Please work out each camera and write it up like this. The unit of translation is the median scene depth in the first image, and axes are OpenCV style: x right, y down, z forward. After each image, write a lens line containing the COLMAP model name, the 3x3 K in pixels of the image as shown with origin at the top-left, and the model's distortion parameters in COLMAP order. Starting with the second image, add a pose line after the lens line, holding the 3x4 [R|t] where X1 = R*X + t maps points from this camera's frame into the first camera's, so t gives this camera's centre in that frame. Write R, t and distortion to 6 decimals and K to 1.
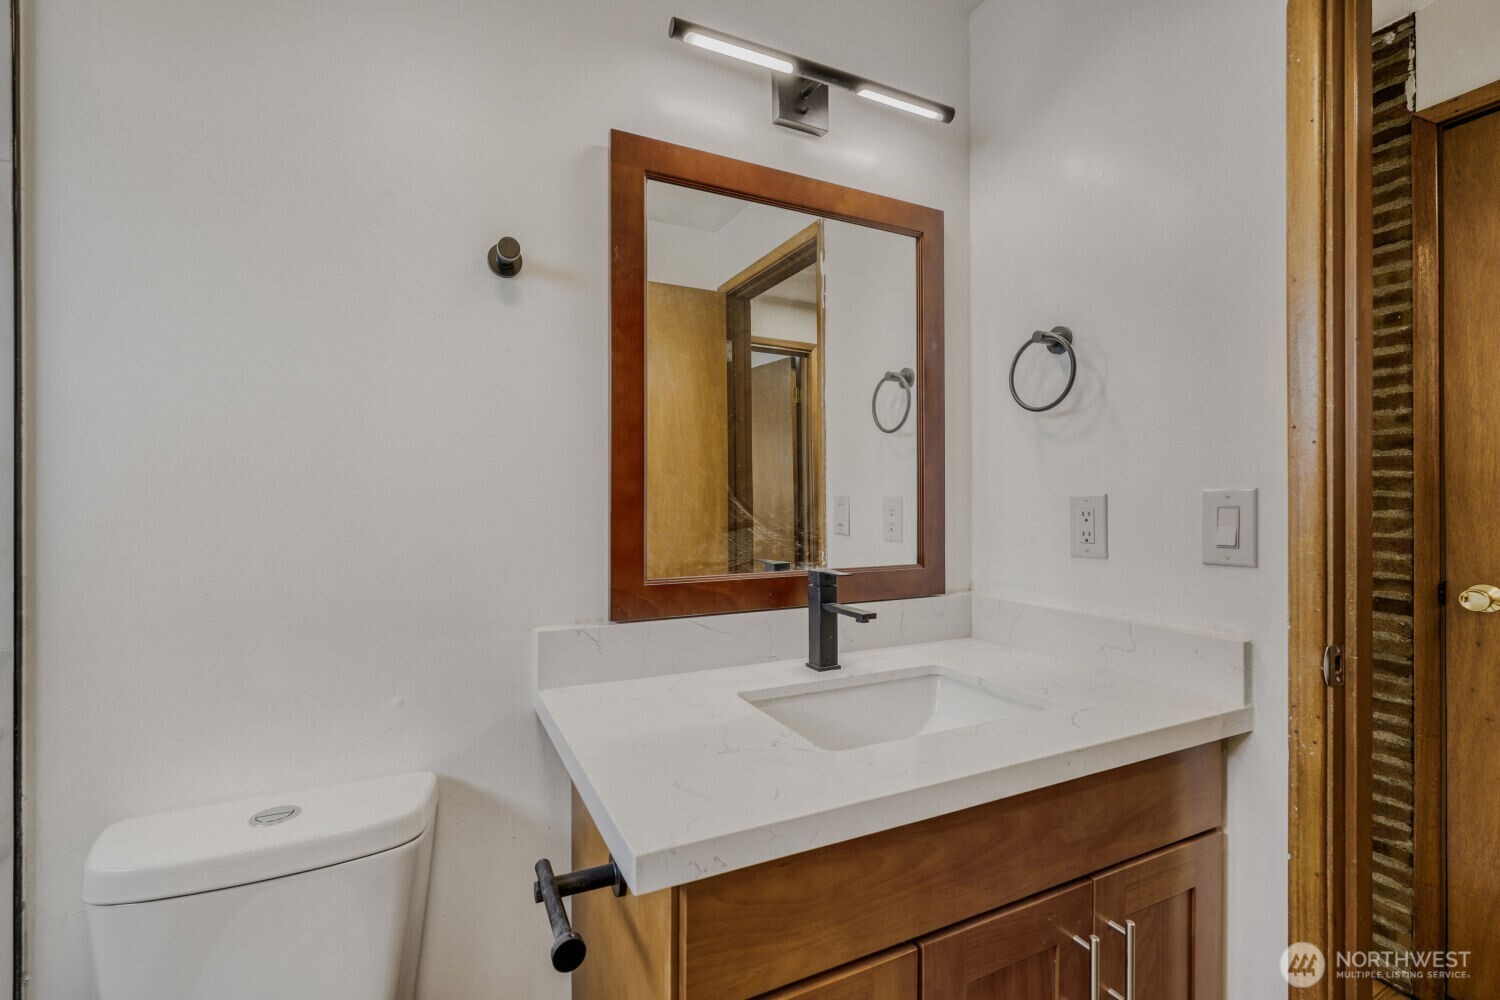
lens RADIAL K [[665.0, 0, 747.4], [0, 665.0, 500.2], [0, 0, 1]] dist [-0.015923, 0.006430]
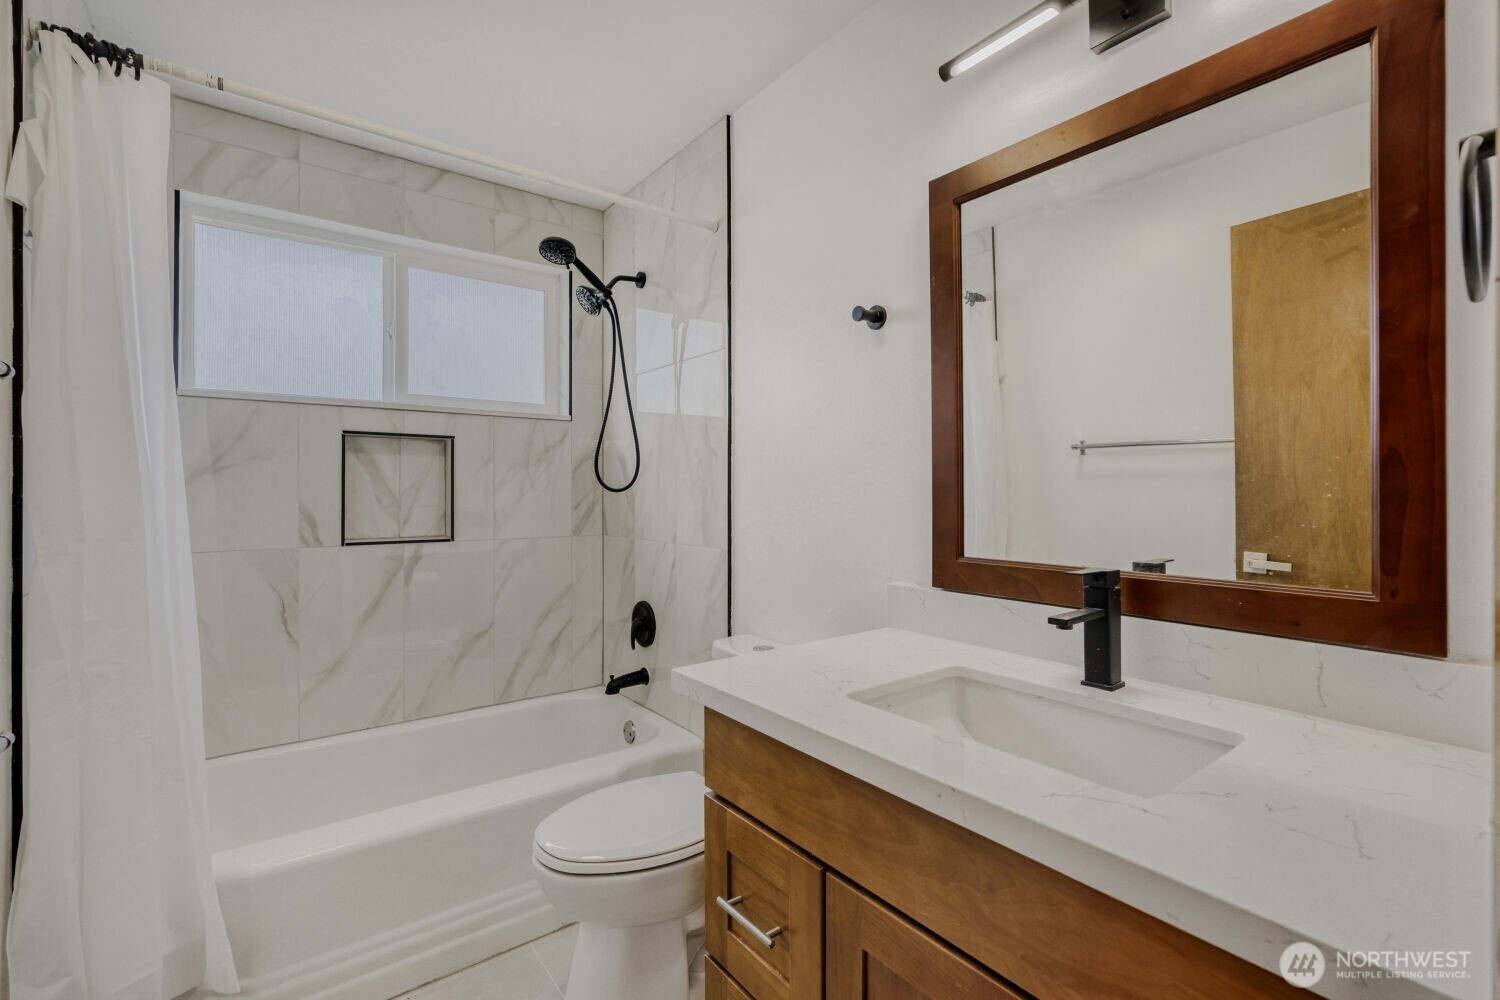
lens RADIAL K [[665.0, 0, 749.0], [0, 665.0, 490.7], [0, 0, 1]] dist [-0.015923, 0.006430]
pose [[0.197827, 0.002071, -0.980235, 1.030384], [-0.000429, 0.999998, 0.002027, 0.004907], [0.980237, 0.000020, 0.197828, 0.482772]]
